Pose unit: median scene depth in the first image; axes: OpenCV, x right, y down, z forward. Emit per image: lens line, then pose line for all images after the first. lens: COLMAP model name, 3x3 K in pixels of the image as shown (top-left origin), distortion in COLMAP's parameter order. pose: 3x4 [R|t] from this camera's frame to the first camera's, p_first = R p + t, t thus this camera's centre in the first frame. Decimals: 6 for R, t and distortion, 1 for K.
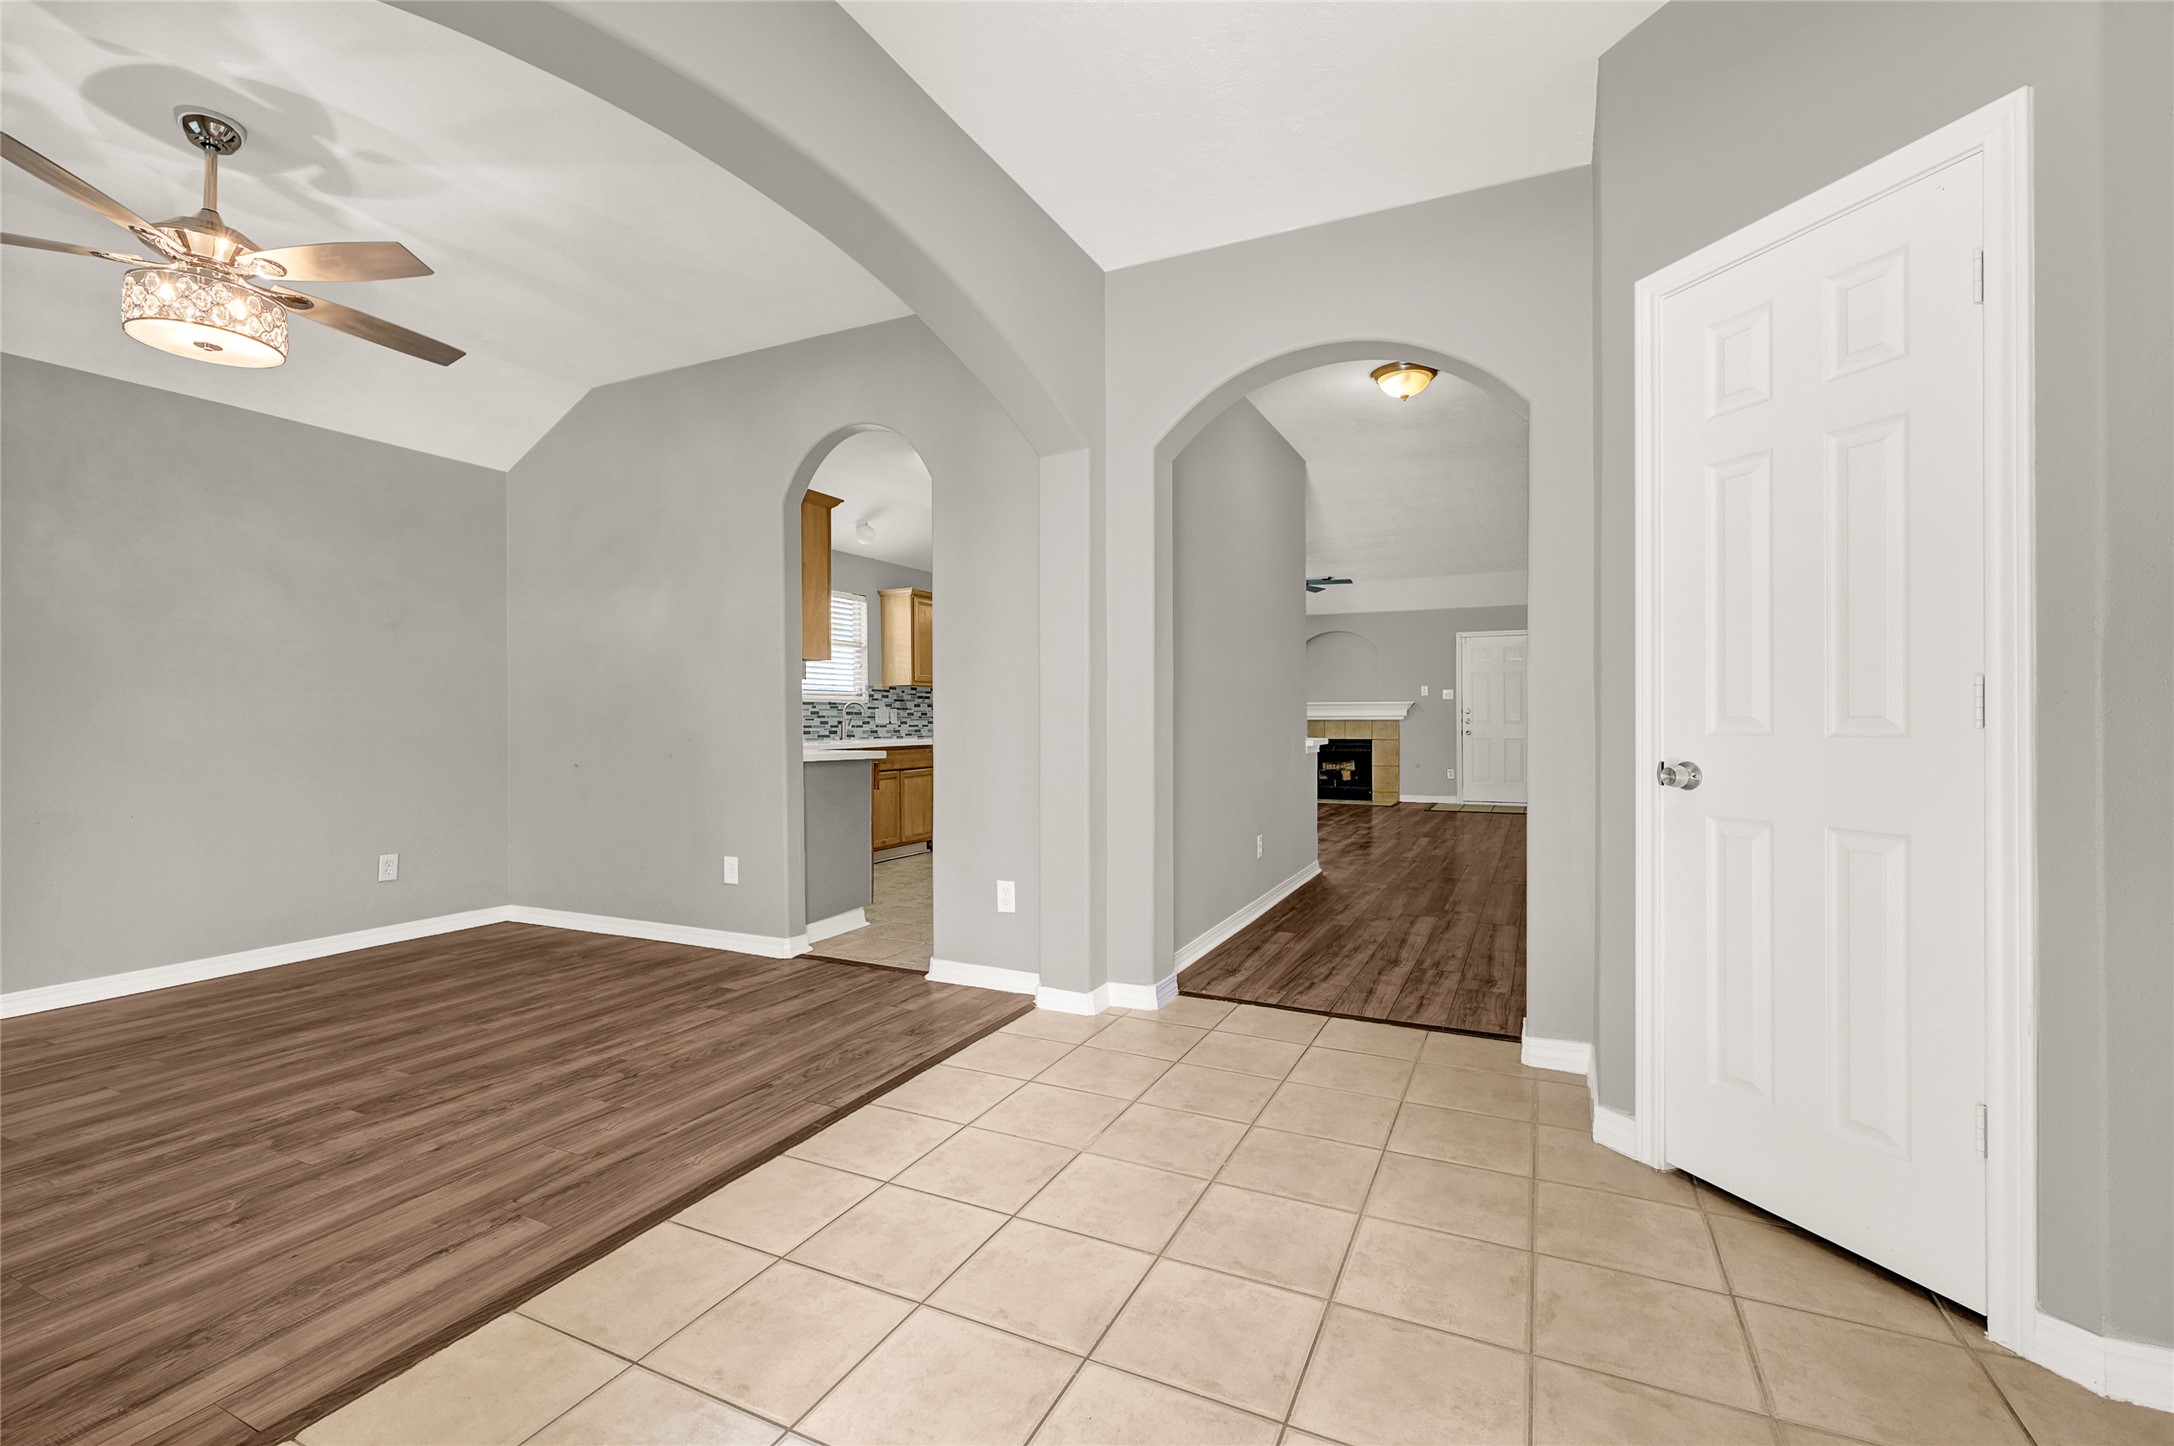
lens RADIAL K [[948.1, 0, 1087.0], [0, 948.1, 723.0], [0, 0, 1]] dist [0.019995, 0.000479]
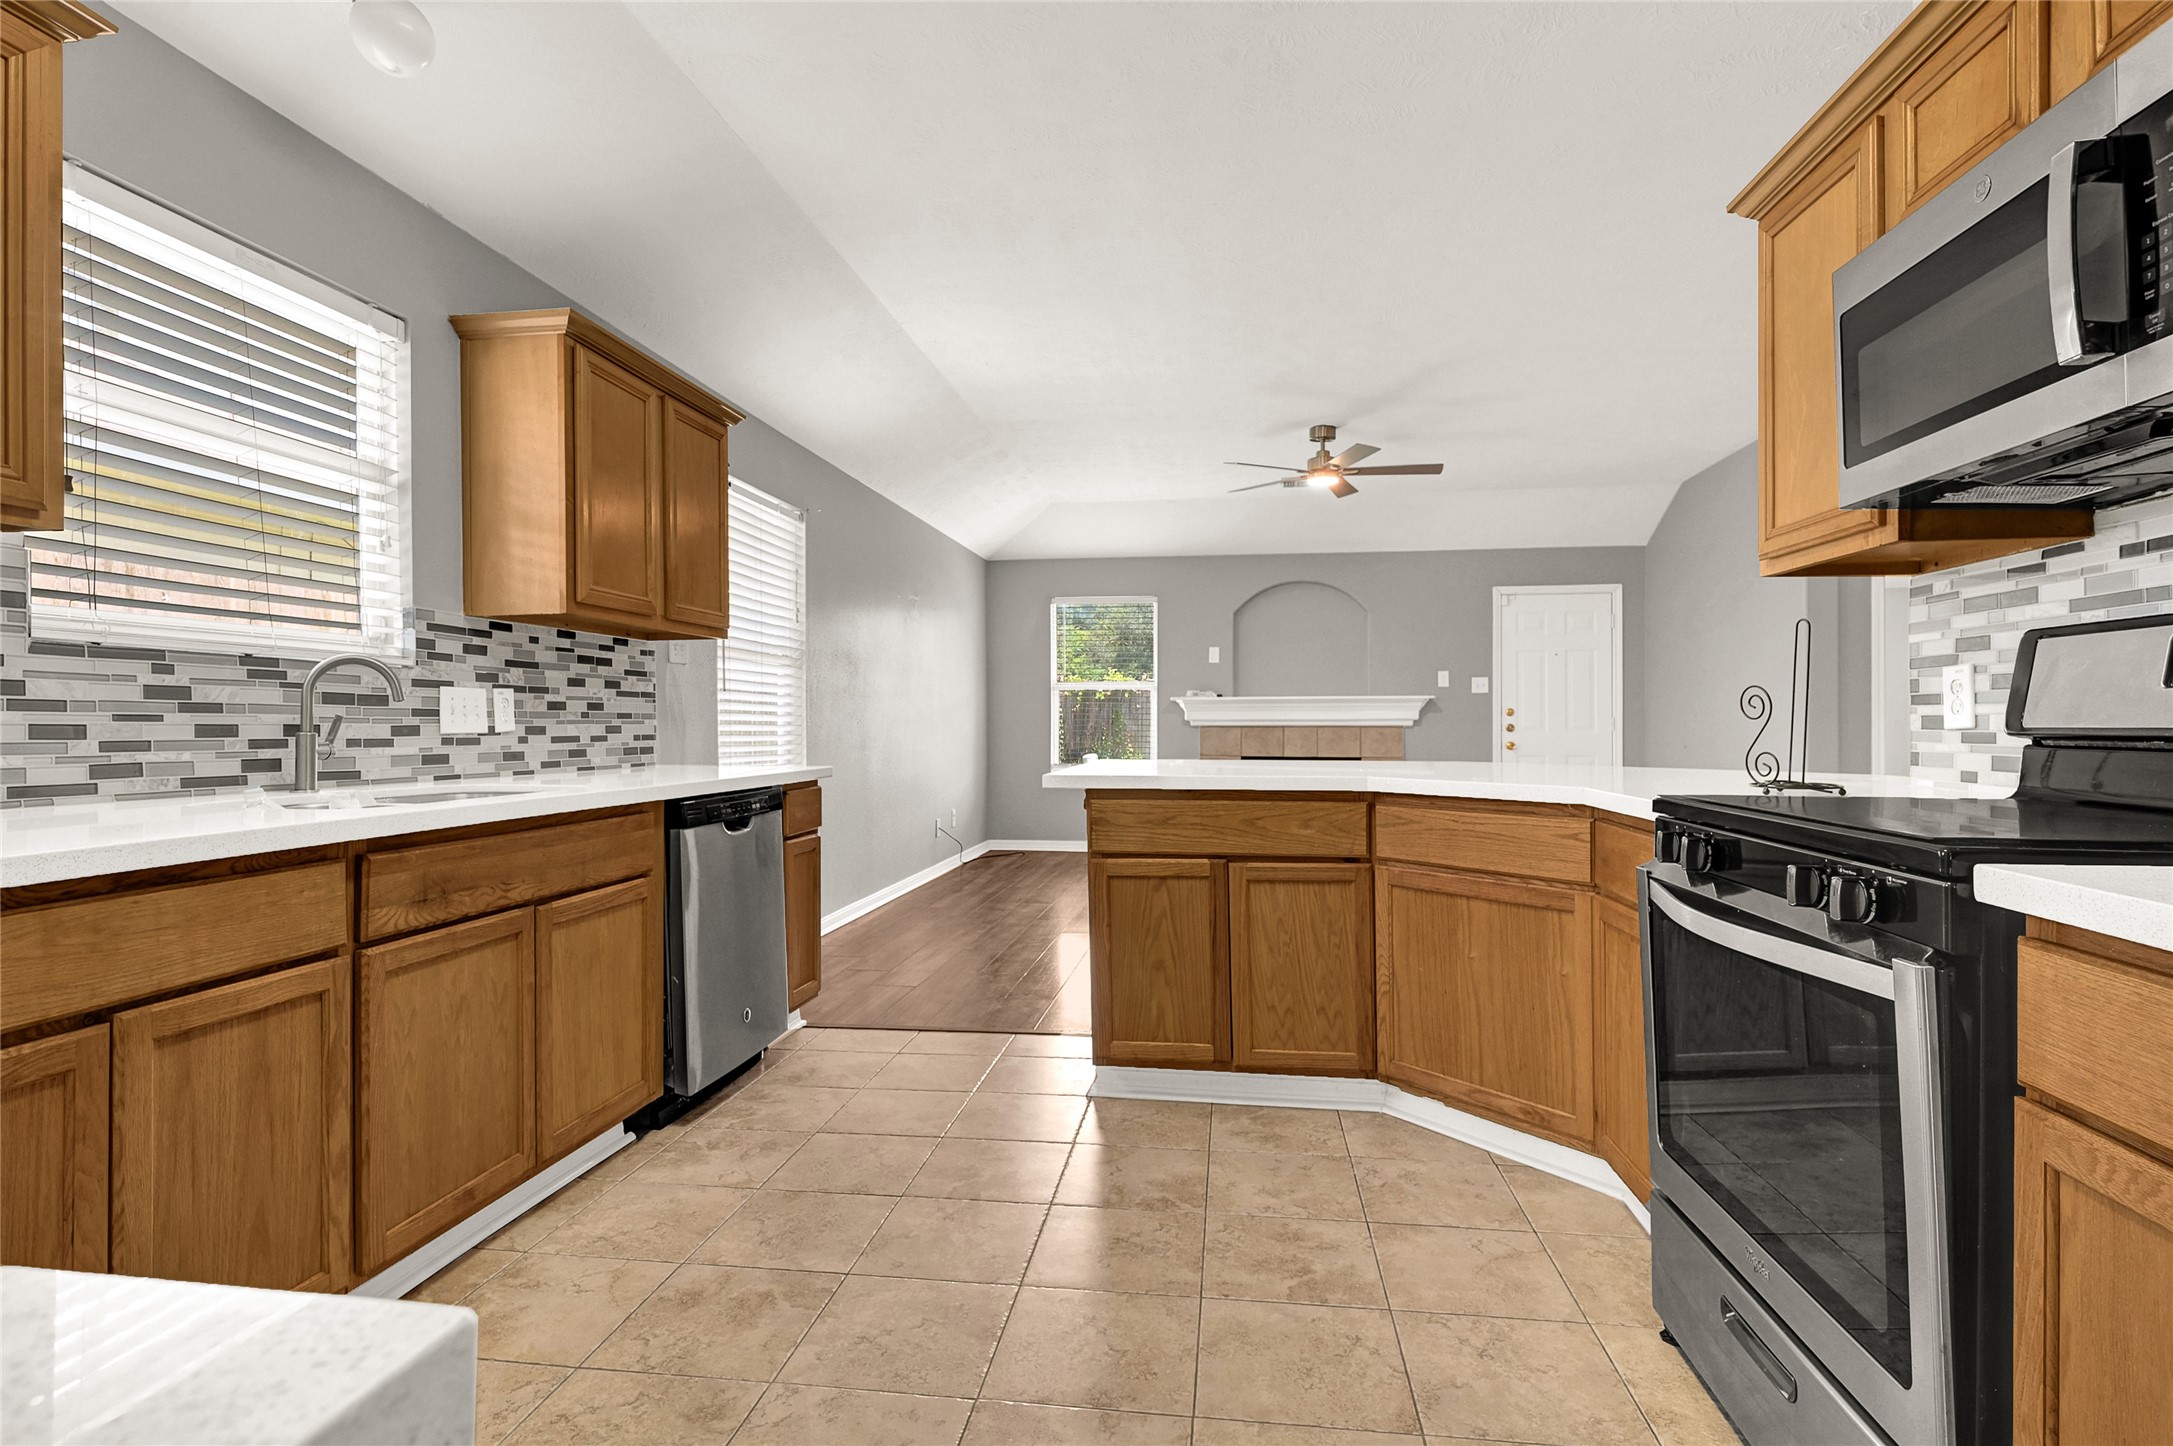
lens RADIAL K [[1069.7, 0, 1077.2], [0, 1069.7, 728.4], [0, 0, 1]] dist [0.000559, 0.000367]
pose [[0.954191, -0.000042, 0.299199, -0.119172], [0.000970, 0.999995, -0.002954, 0.000304], [-0.299198, 0.003109, 0.954186, 0.558779]]
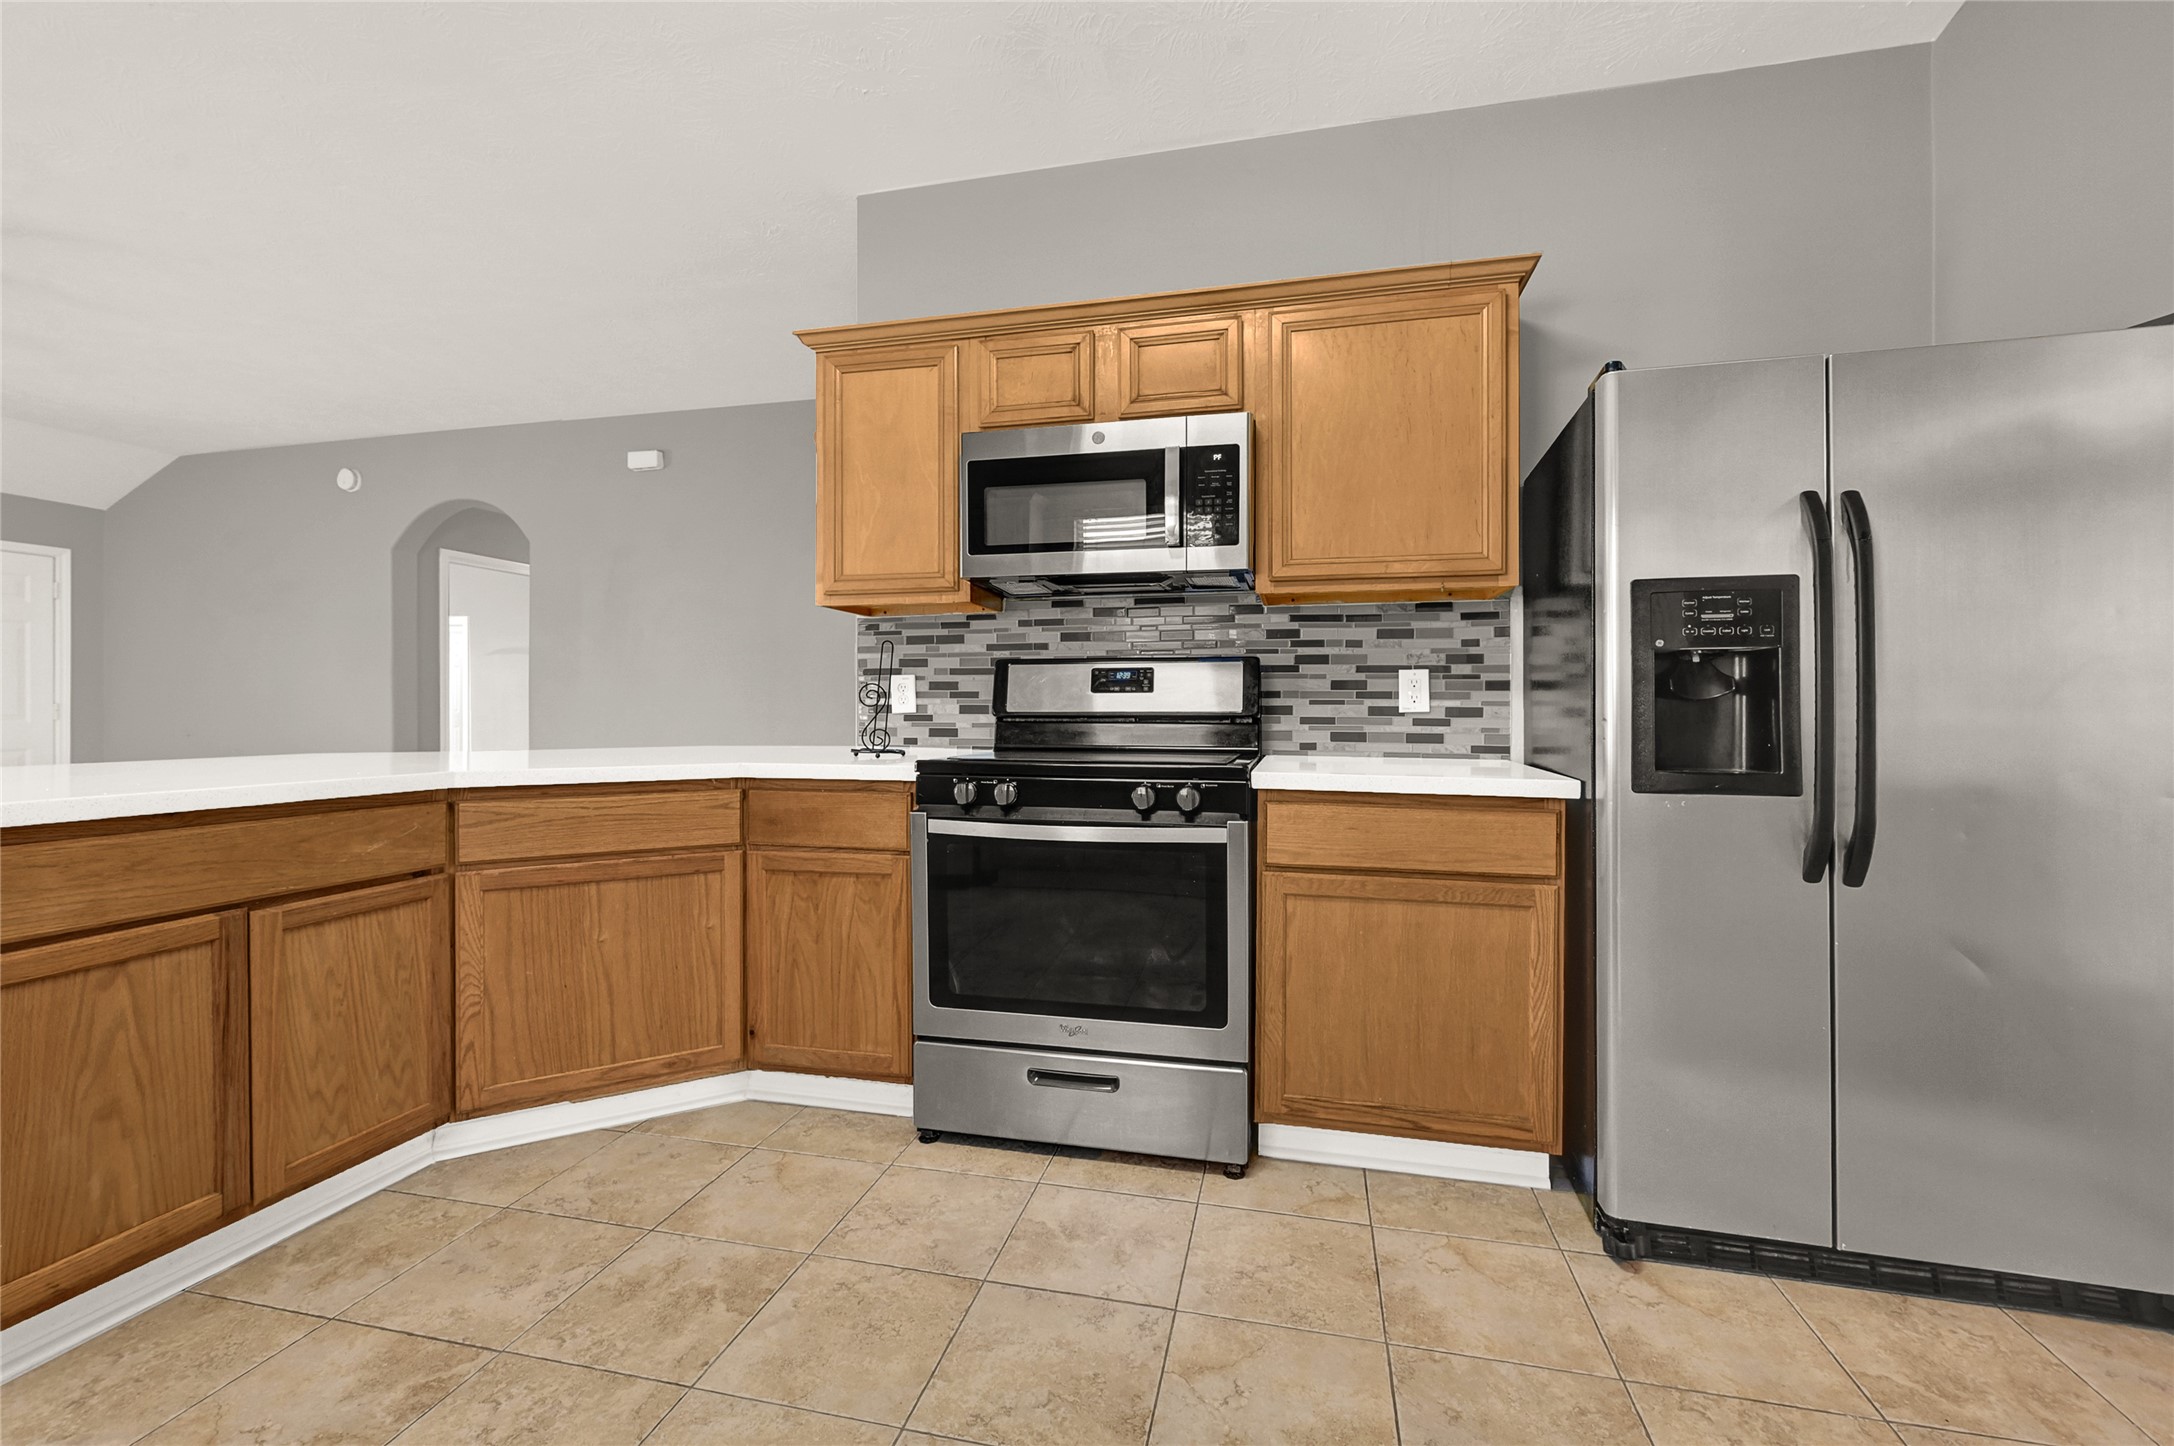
lens RADIAL K [[869.6, 0, 1079.2], [0, 869.6, 711.5], [0, 0, 1]] dist [0.000587, 0.000135]
pose [[-0.192639, 0.001669, 0.981268, -0.176954], [0.007432, 0.999972, -0.000242, -0.000031], [-0.981242, 0.007246, -0.192646, 0.692578]]
